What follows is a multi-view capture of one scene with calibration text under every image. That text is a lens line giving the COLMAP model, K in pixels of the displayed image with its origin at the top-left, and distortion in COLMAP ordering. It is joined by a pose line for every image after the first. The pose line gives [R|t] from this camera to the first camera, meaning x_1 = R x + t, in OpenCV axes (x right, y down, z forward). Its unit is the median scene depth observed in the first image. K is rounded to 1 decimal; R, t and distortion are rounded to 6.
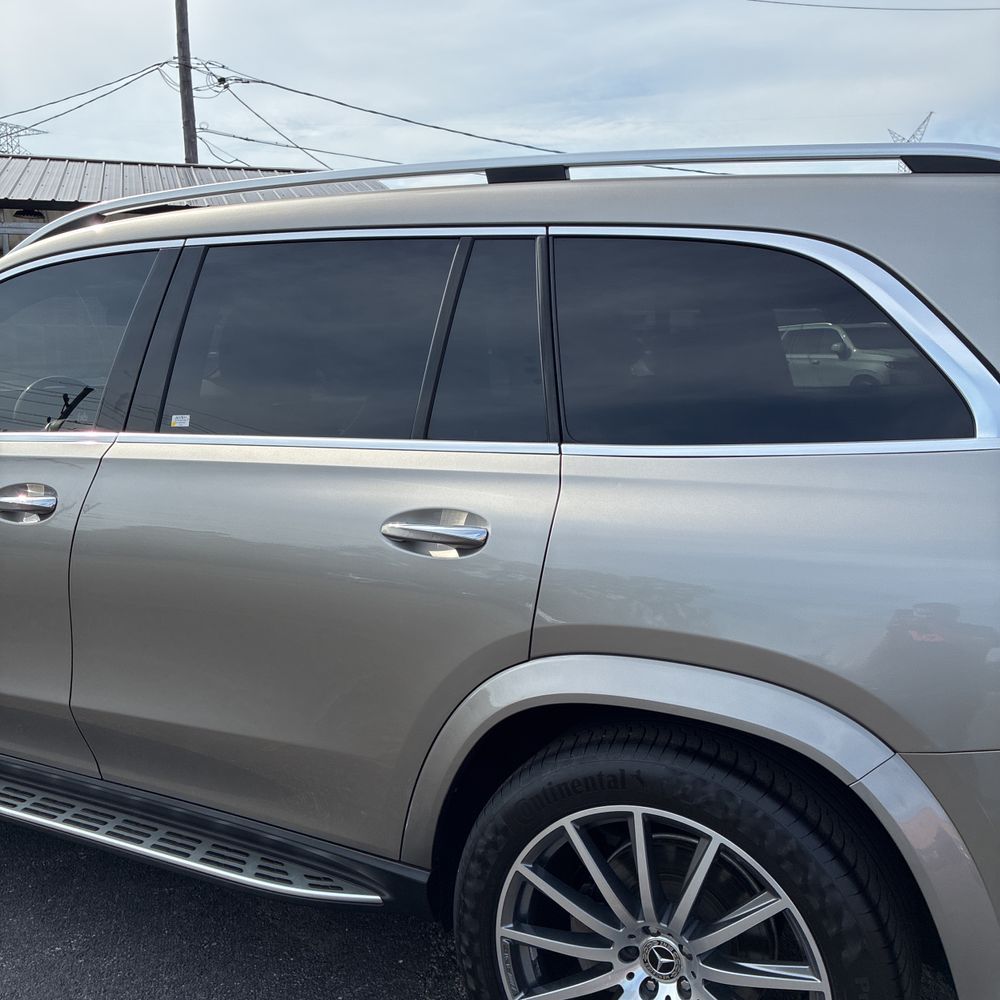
lens RADIAL K [[1011.4, 0, 508.2], [0, 1011.4, 490.7], [0, 0, 1]] dist [0.020870, 0.000000]
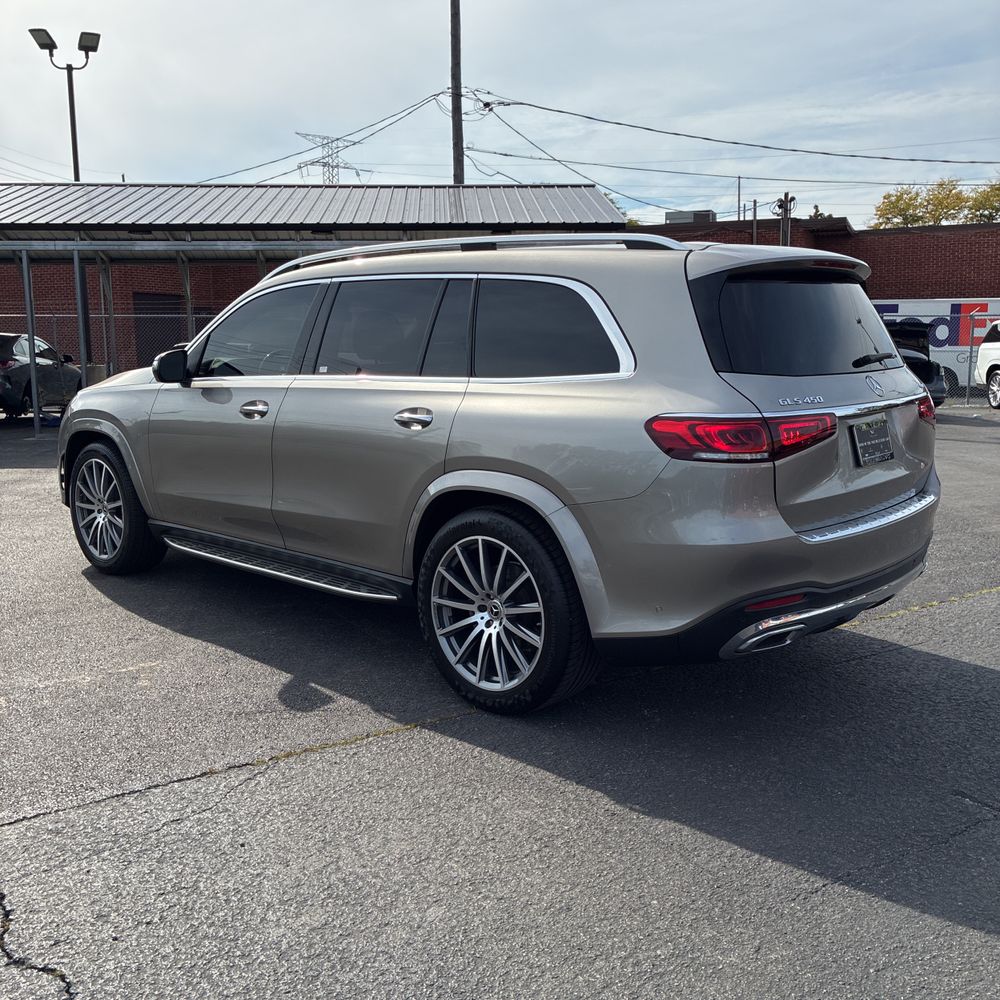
lens RADIAL K [[1011.4, 0, 521.5], [0, 1011.4, 494.9], [0, 0, 1]] dist [0.020870, 0.000000]
pose [[0.965115, 0.040432, -0.258684, 0.600532], [-0.037007, 0.999151, 0.018097, 0.132540], [0.259196, -0.007893, 0.965792, -0.866767]]
